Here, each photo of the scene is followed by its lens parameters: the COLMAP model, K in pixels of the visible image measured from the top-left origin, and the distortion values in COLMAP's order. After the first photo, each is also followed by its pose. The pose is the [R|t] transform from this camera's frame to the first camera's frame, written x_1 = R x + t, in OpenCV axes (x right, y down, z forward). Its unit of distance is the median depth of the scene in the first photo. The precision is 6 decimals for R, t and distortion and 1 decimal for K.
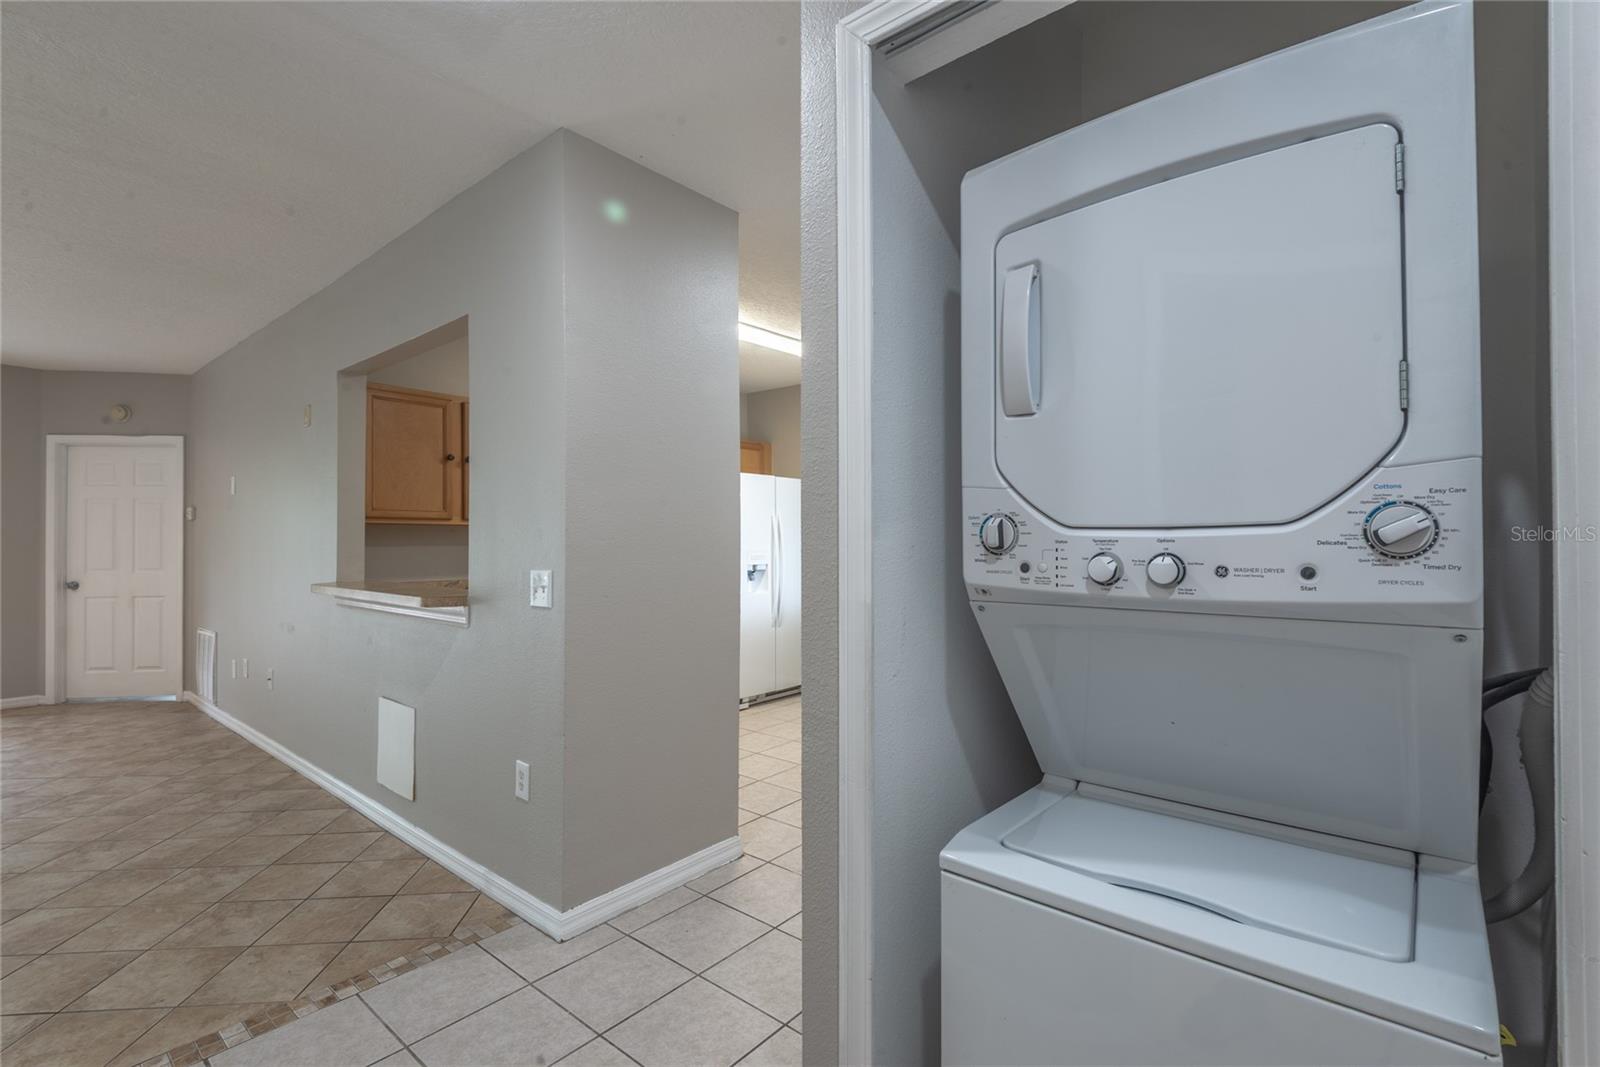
lens RADIAL K [[726.2, 0, 800.0], [0, 726.2, 533.5], [0, 0, 1]] dist [0.002861, 0.000692]
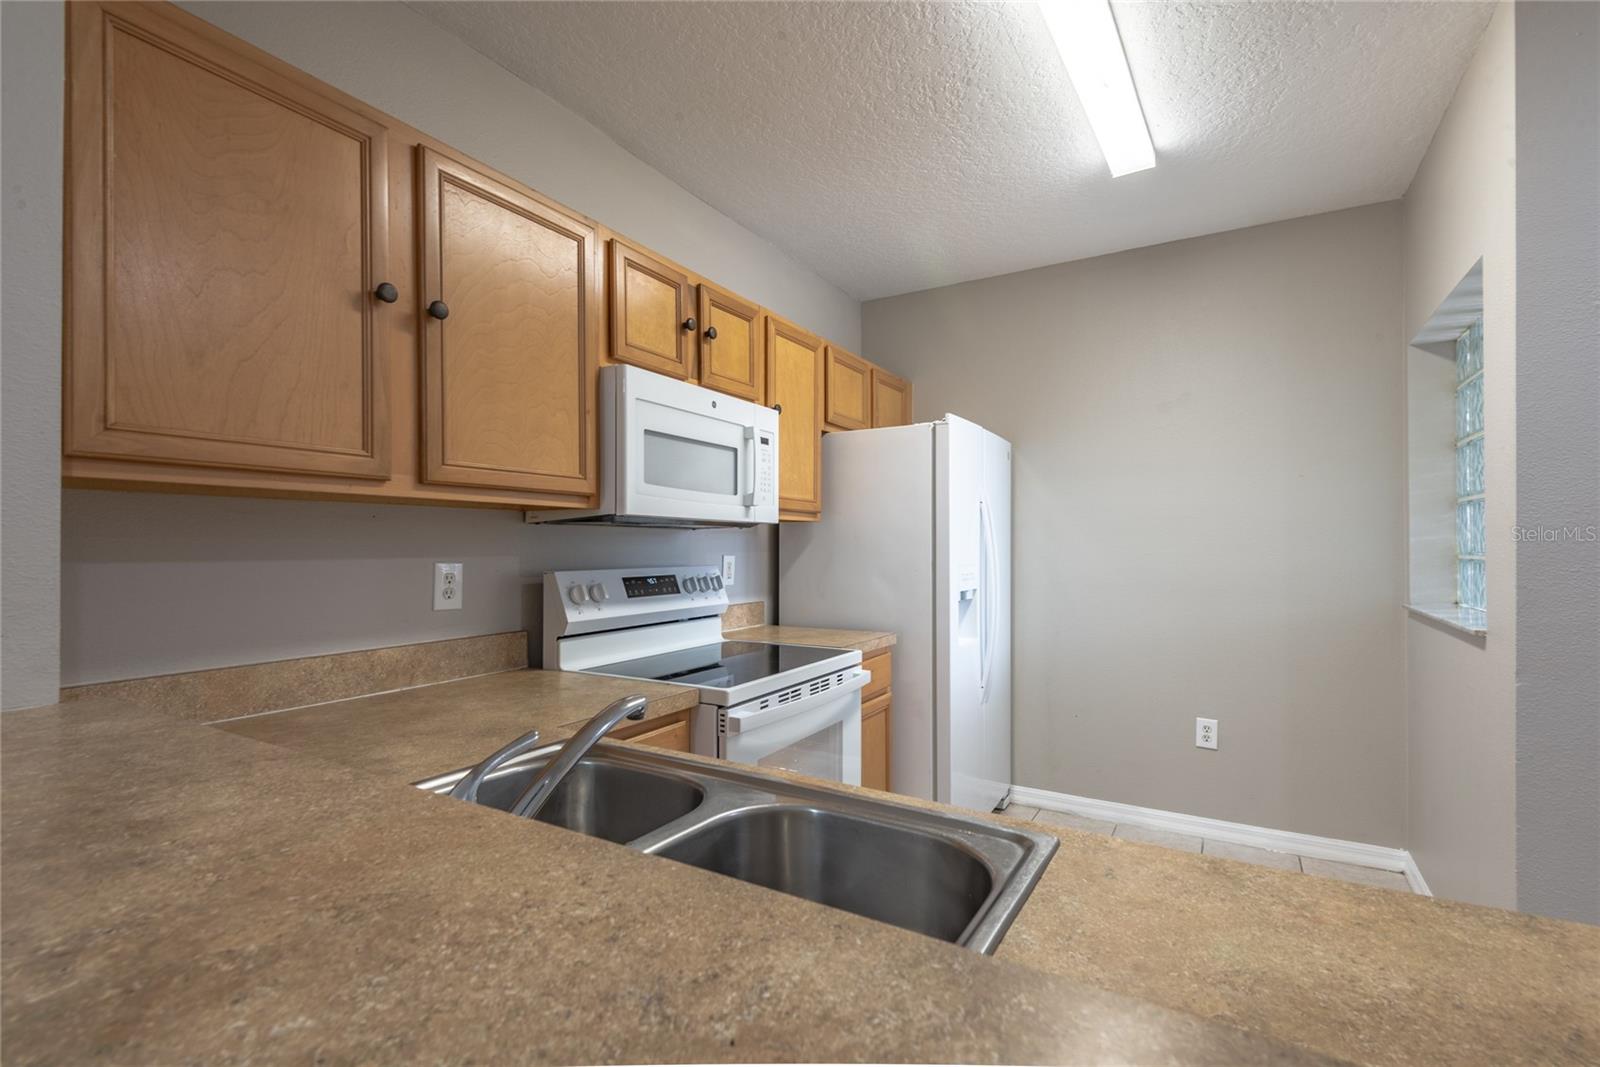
lens RADIAL K [[726.0, 0, 795.4], [0, 726.0, 533.6], [0, 0, 1]] dist [0.040534, -0.021621]
pose [[0.986452, 0.005988, 0.163940, -0.353199], [-0.004935, 0.999964, -0.006831, 0.006190], [-0.163975, 0.005930, 0.986447, 0.643841]]
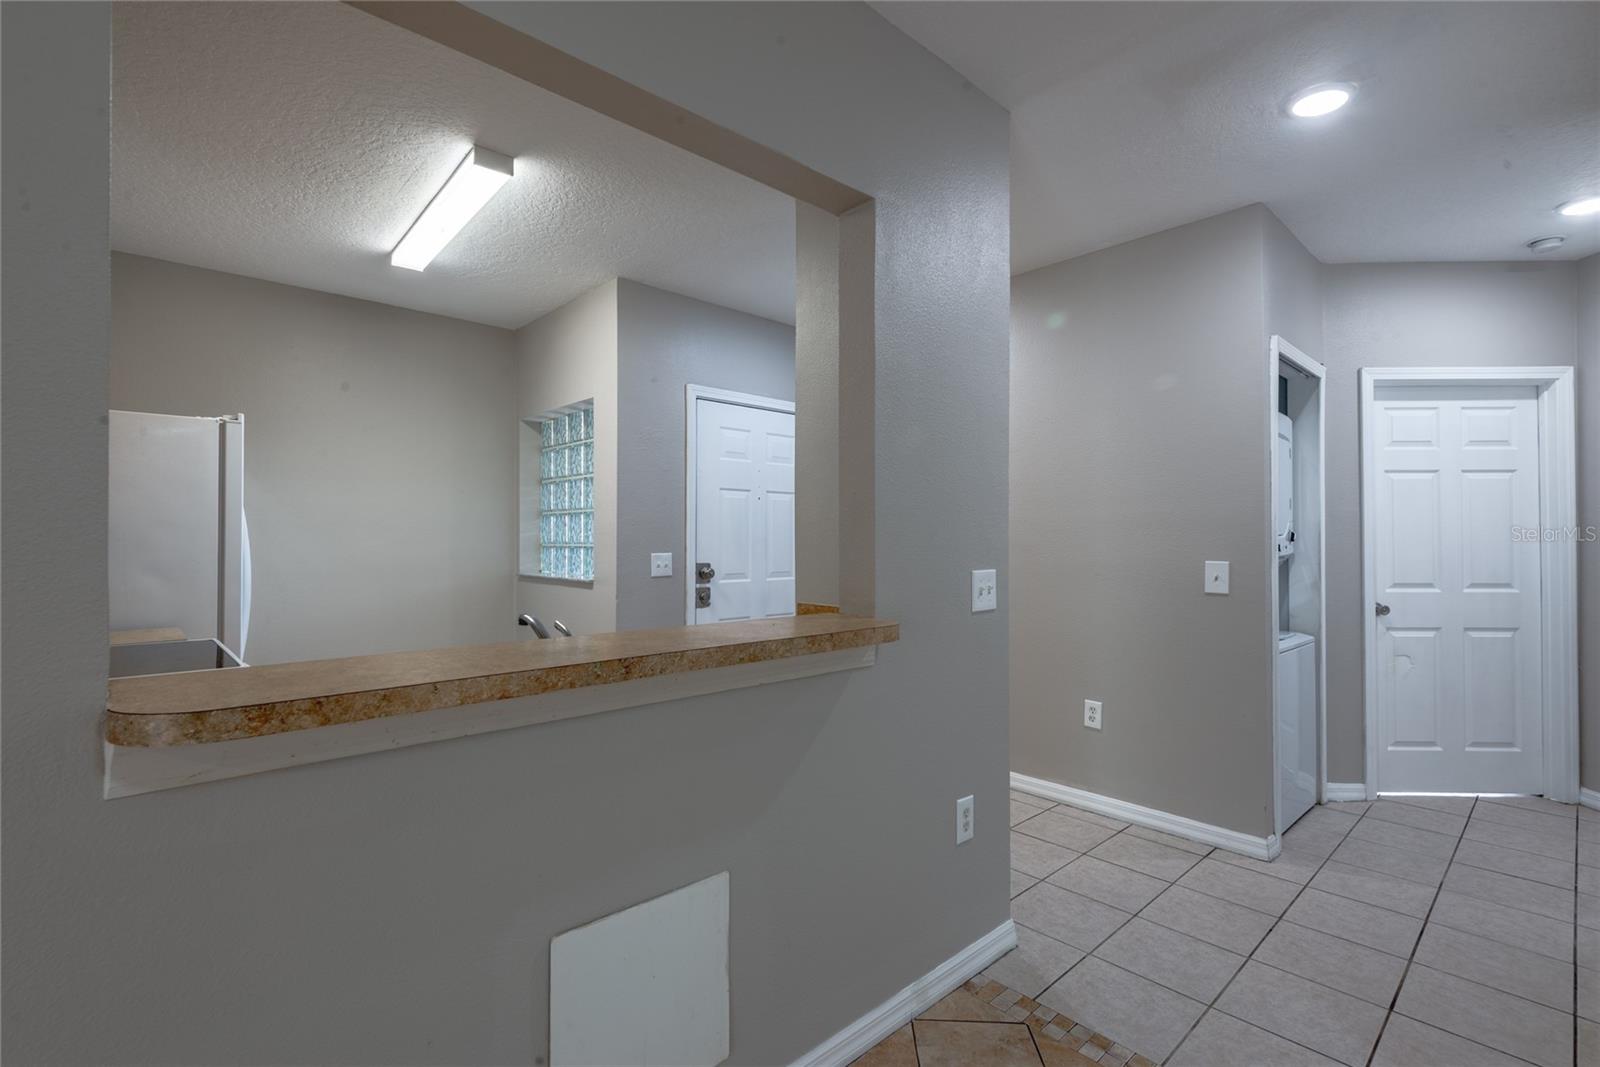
lens RADIAL K [[726.0, 0, 795.4], [0, 726.0, 533.6], [0, 0, 1]] dist [0.040534, -0.021621]
pose [[0.120025, 0.010233, 0.992718, -0.761916], [-0.009966, 0.999909, -0.009102, 0.008109], [-0.992721, -0.008801, 0.120116, 0.660535]]
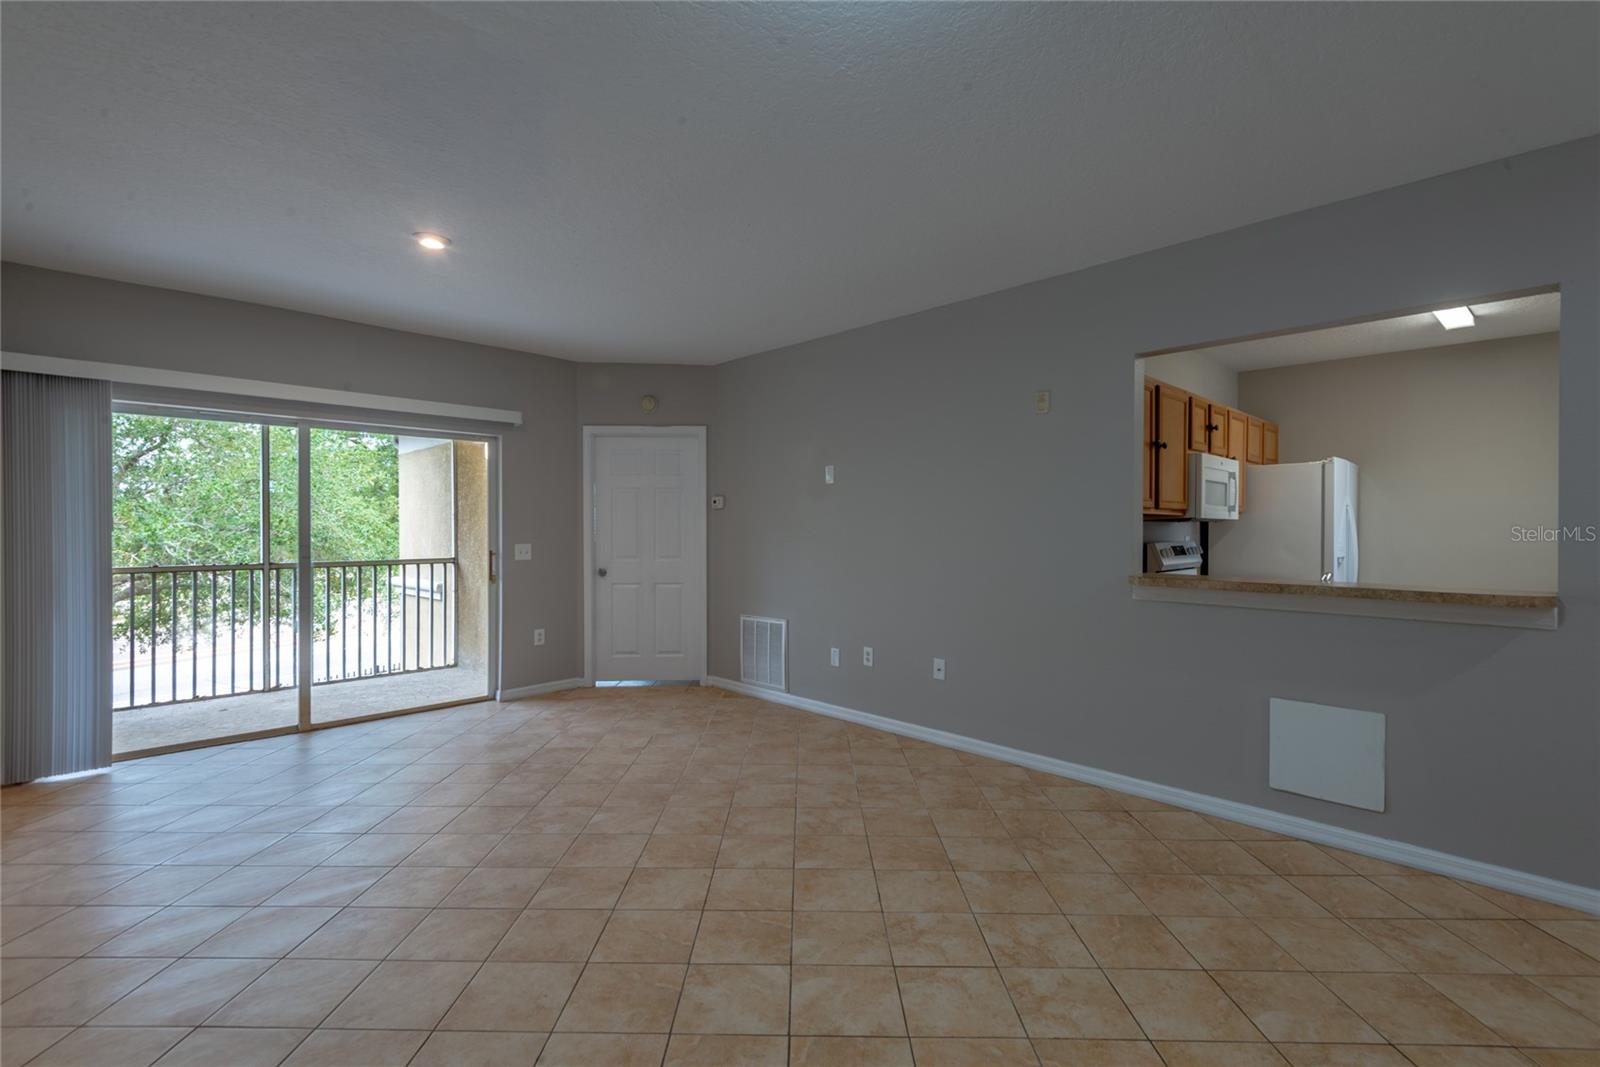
lens RADIAL K [[726.0, 0, 795.4], [0, 726.0, 533.6], [0, 0, 1]] dist [0.040534, -0.021621]
pose [[0.996538, 0.004377, -0.083023, -0.891624], [-0.002737, 0.999799, 0.019859, -0.006139], [0.083093, -0.019563, 0.996350, -0.004465]]
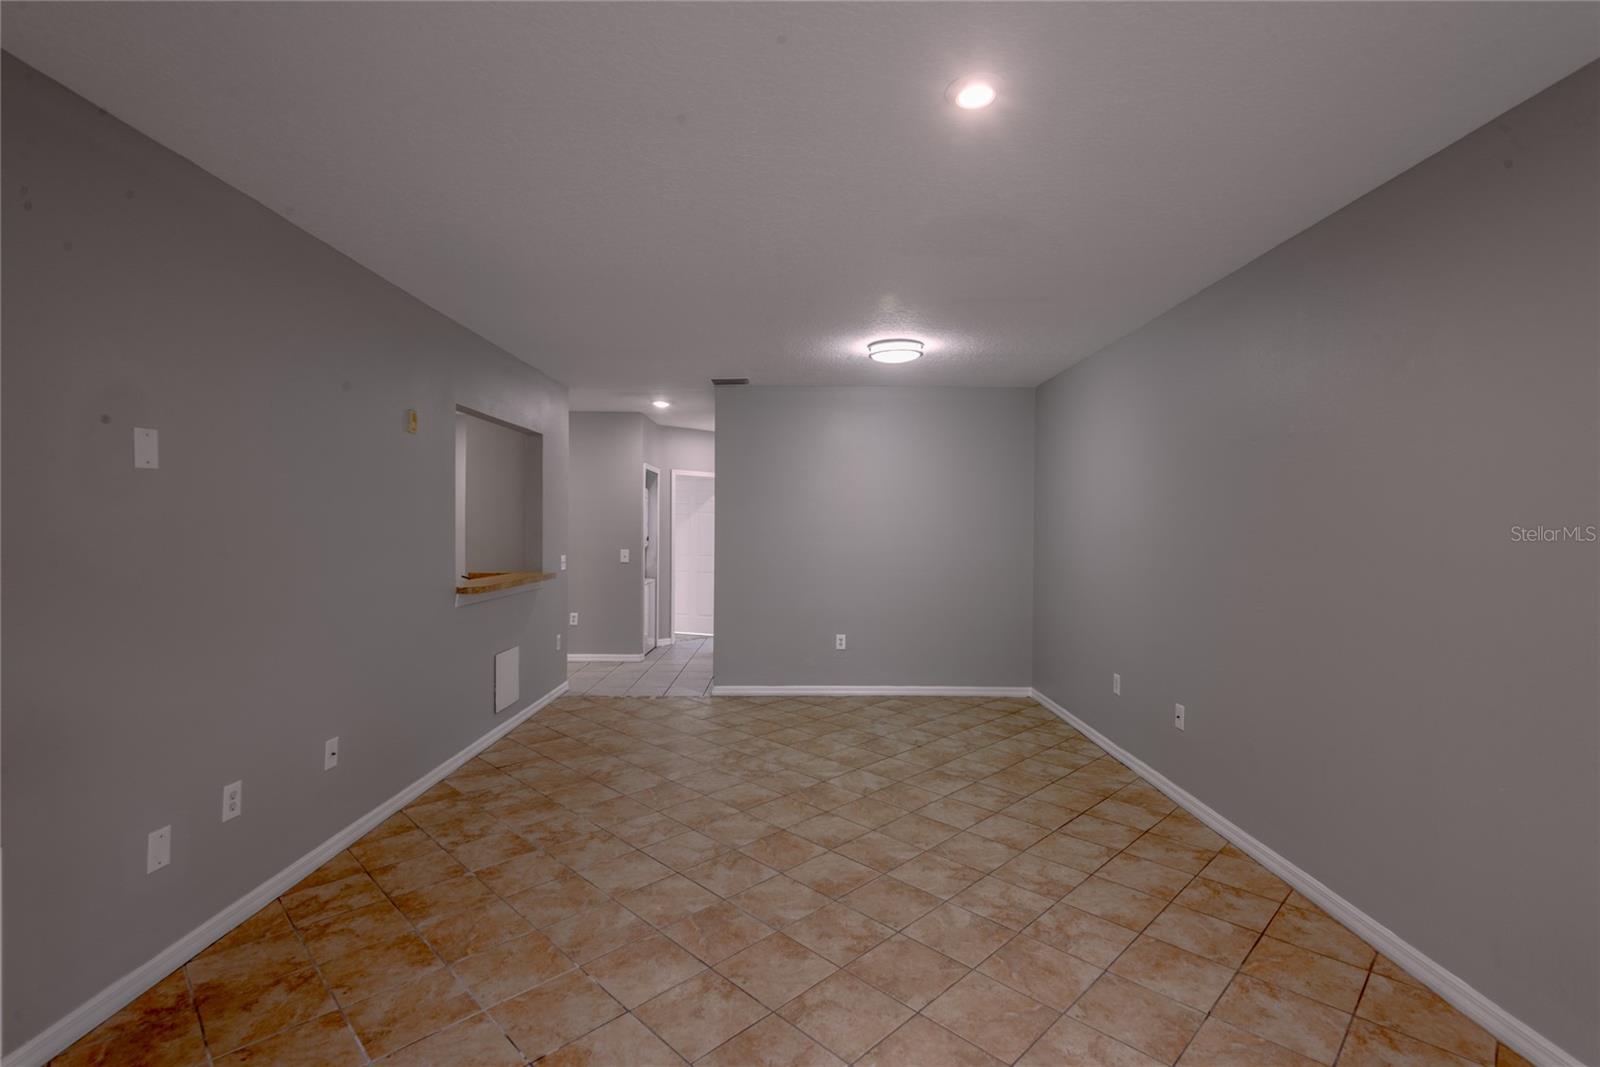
lens RADIAL K [[716.8, 0, 804.9], [0, 716.8, 541.4], [0, 0, 1]] dist [0.039302, 0.000078]
pose [[-0.657155, -0.018467, 0.753529, -1.658590], [-0.013785, 0.999827, 0.012481, -0.025487], [-0.753629, -0.002185, -0.657296, 1.187595]]
